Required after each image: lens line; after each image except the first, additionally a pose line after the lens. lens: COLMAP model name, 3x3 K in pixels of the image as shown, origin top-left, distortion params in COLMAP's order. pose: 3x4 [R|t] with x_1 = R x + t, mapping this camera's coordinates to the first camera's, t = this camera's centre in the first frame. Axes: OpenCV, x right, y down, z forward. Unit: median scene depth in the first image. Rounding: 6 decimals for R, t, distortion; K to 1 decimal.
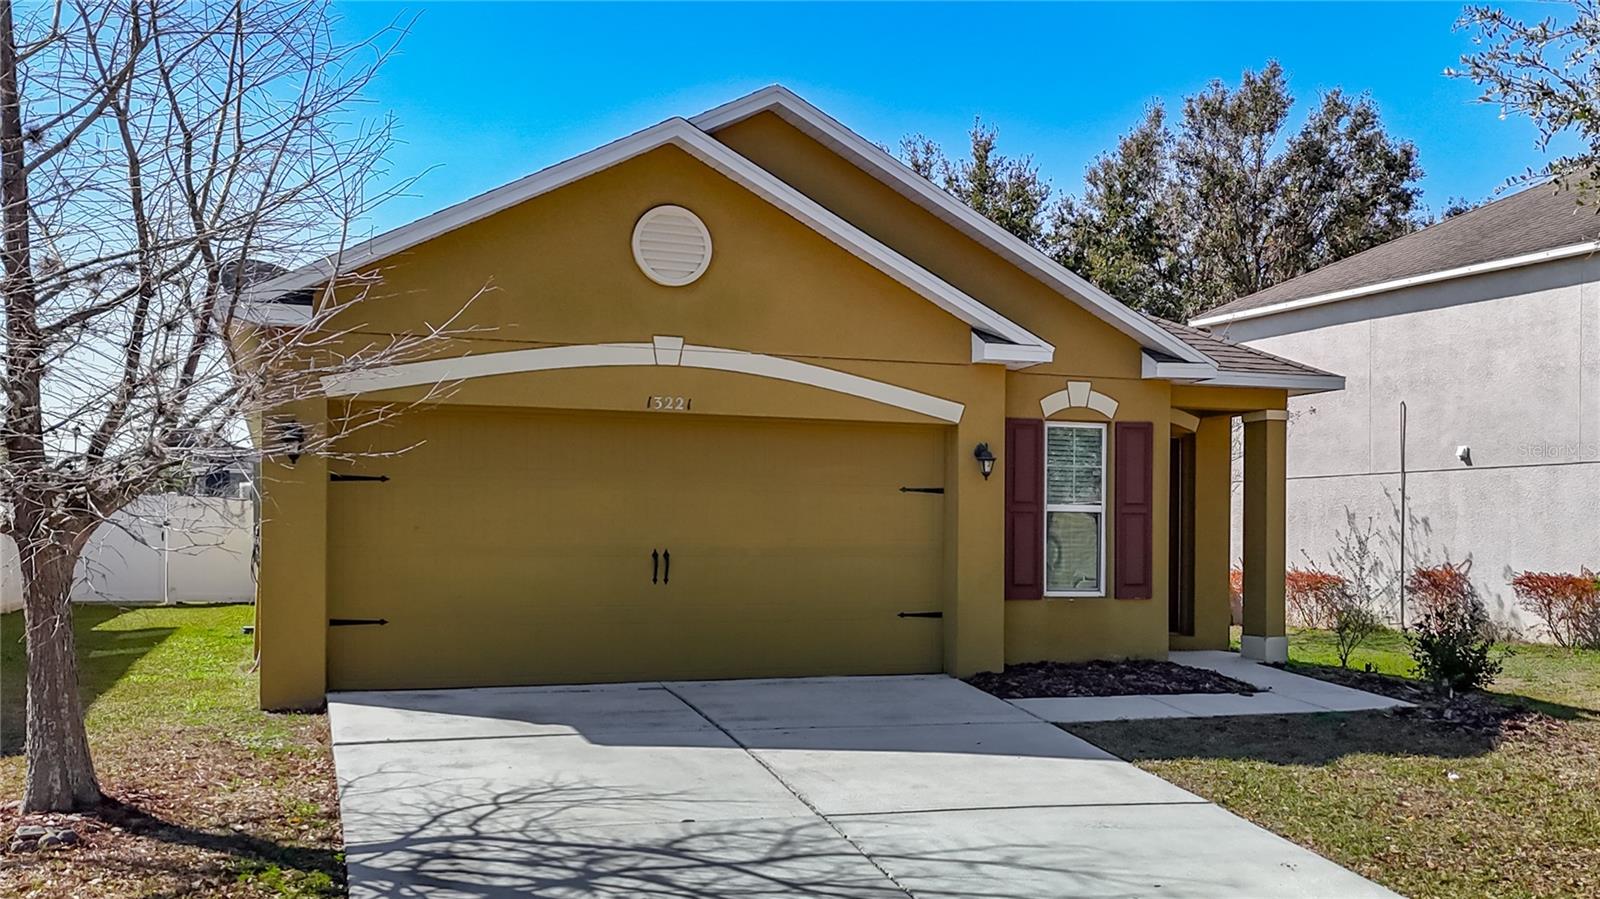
lens RADIAL K [[1730.9, 0, 982.9], [0, 1730.9, 451.4], [0, 0, 1]] dist [0.116851, -0.200763]
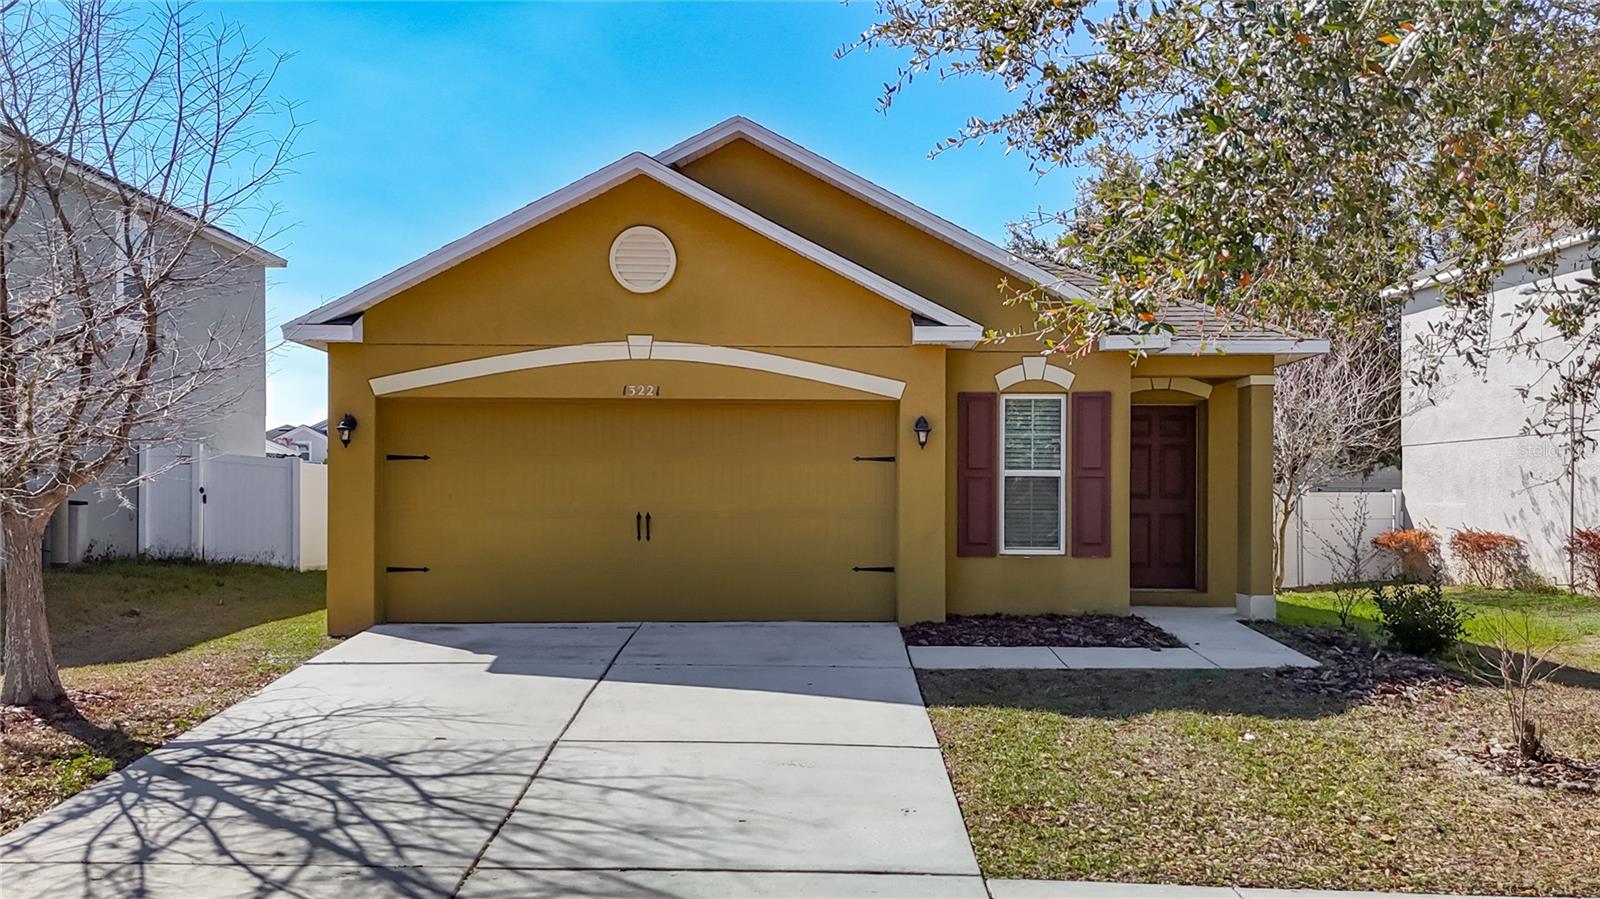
lens RADIAL K [[1458.6, 0, 818.1], [0, 1458.6, 430.9], [0, 0, 1]] dist [0.062630, -0.092344]
pose [[0.922313, -0.025216, -0.385621, 0.324933], [0.025677, 0.999662, -0.003954, 0.007366], [0.385591, -0.006255, 0.922649, 0.117018]]
